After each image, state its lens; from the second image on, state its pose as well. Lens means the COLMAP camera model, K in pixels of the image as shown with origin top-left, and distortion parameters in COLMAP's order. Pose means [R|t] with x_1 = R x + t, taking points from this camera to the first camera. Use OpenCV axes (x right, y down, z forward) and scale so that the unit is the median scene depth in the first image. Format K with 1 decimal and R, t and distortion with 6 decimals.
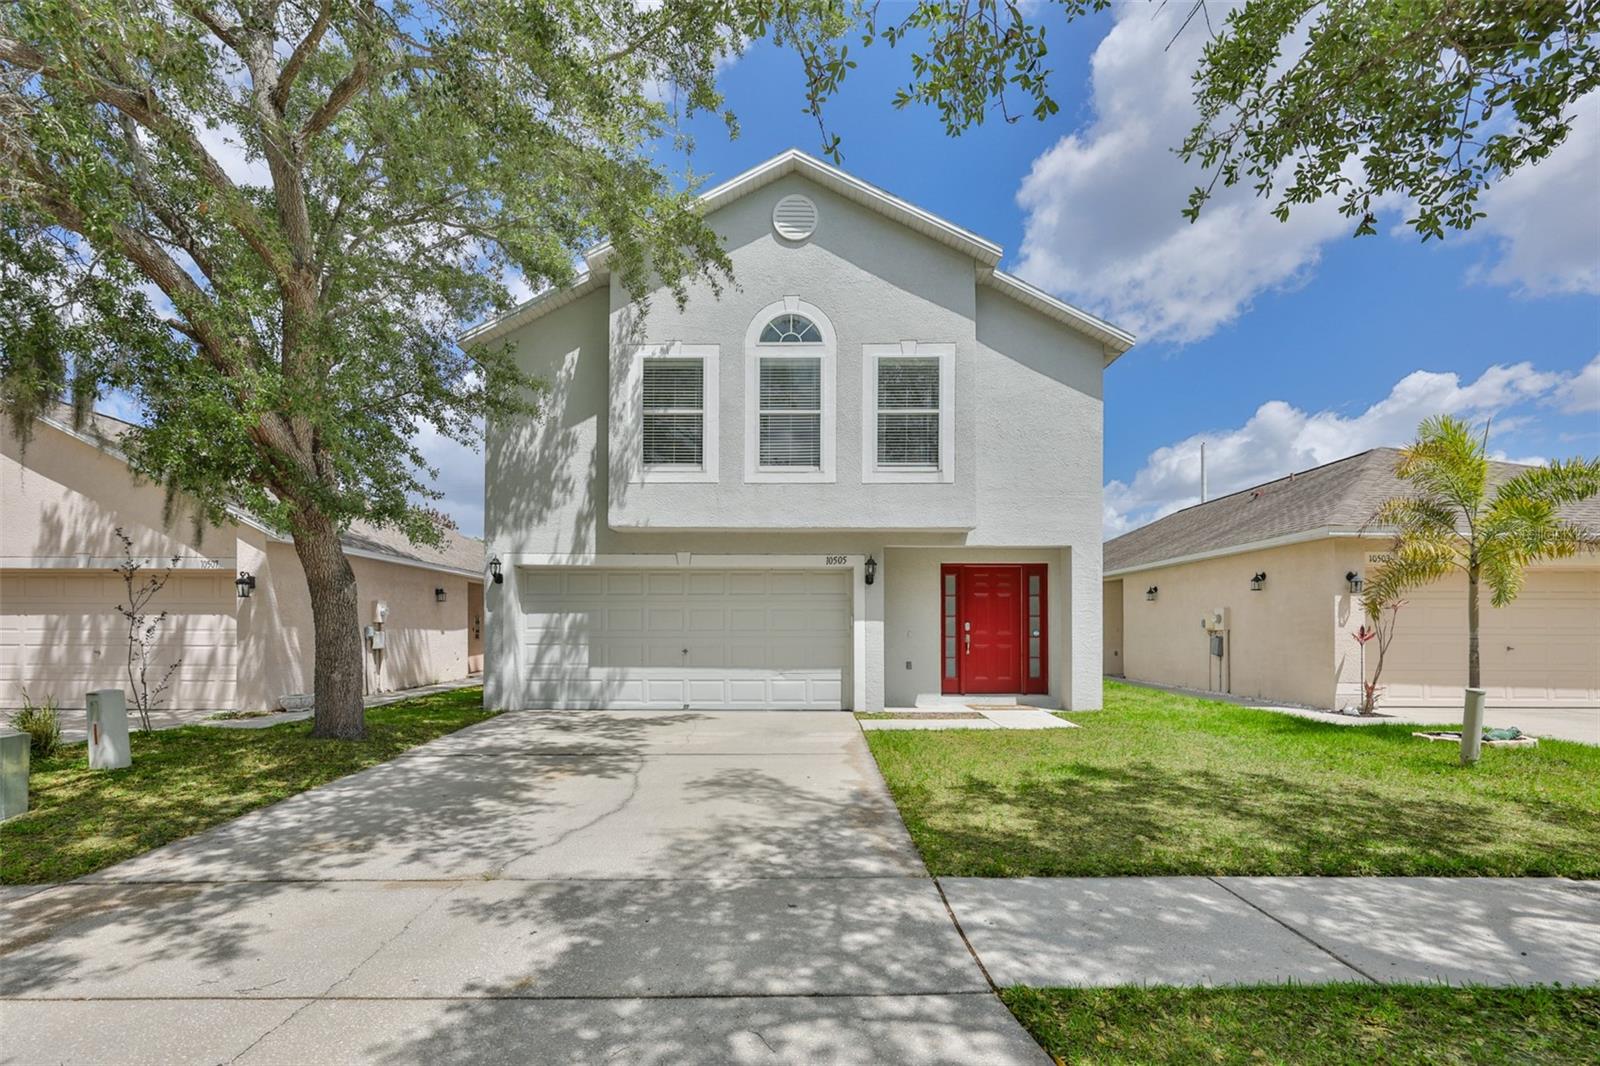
lens RADIAL K [[672.4, 0, 752.3], [0, 672.4, 501.6], [0, 0, 1]] dist [-0.001916, 0.000046]
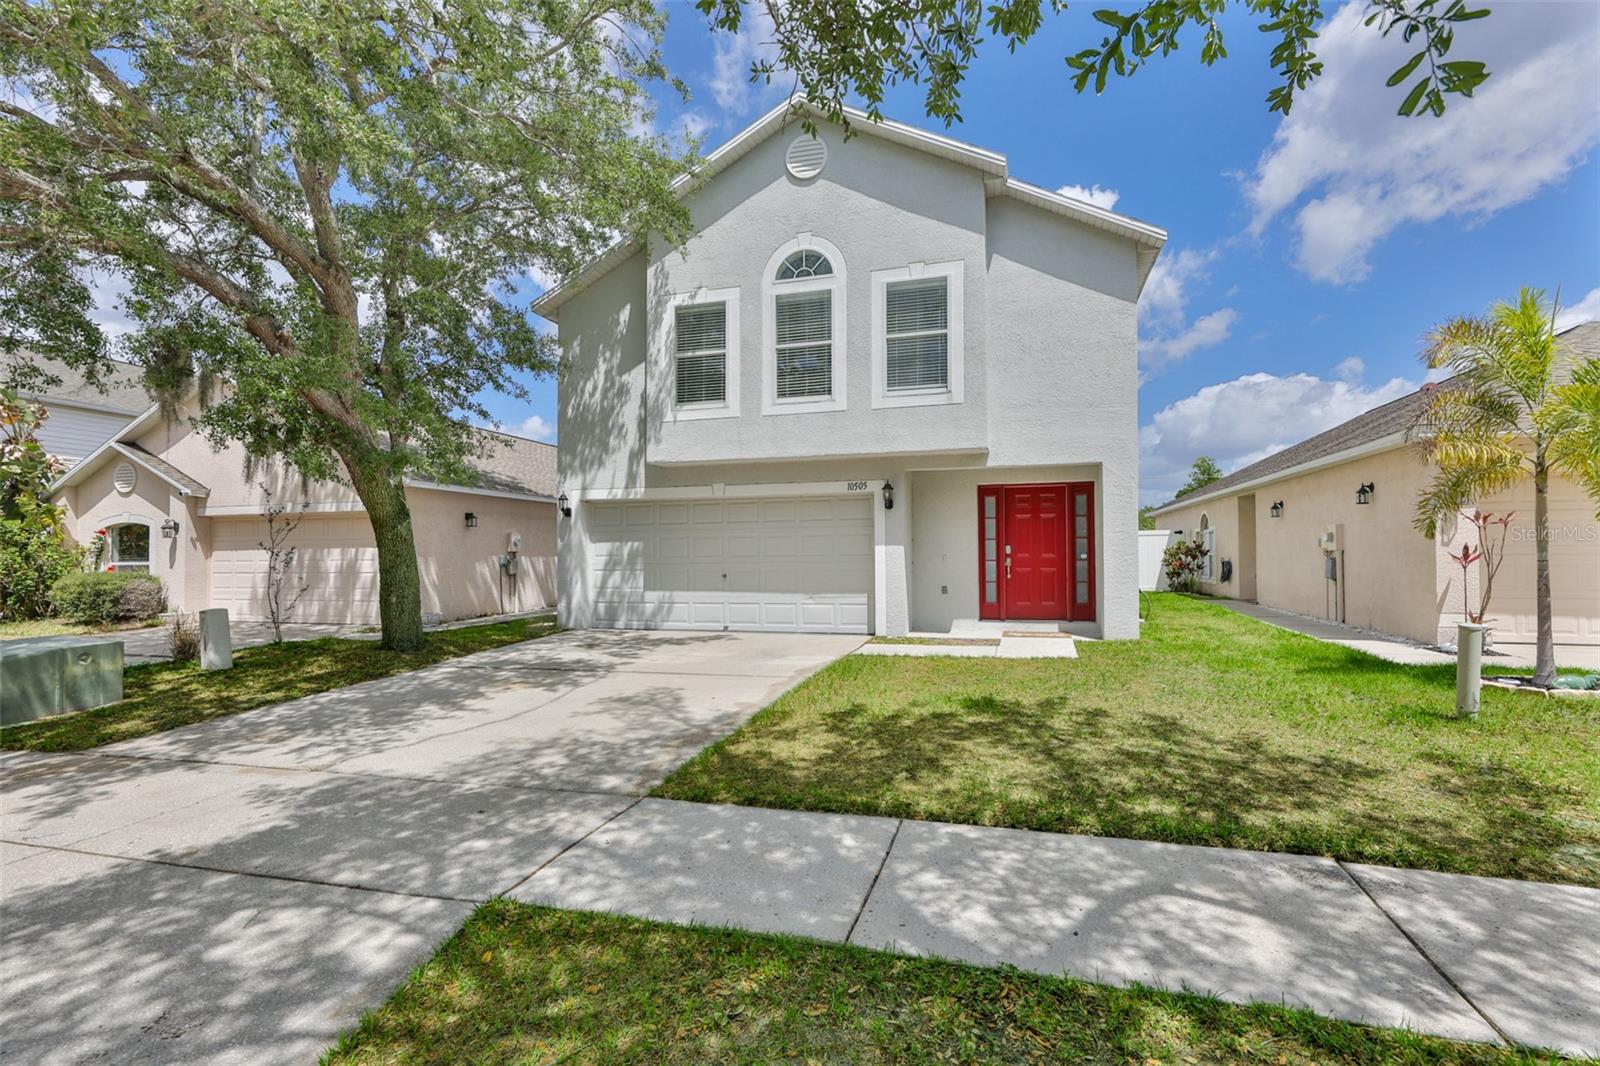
lens RADIAL K [[649.0, 0, 800.9], [0, 649.0, 423.0], [0, 0, 1]] dist [-0.000379, -0.000115]
pose [[0.970715, -0.057029, -0.233369, 0.279598], [0.055005, 0.998371, -0.015179, 0.002378], [0.233854, 0.001898, 0.972270, 0.026973]]
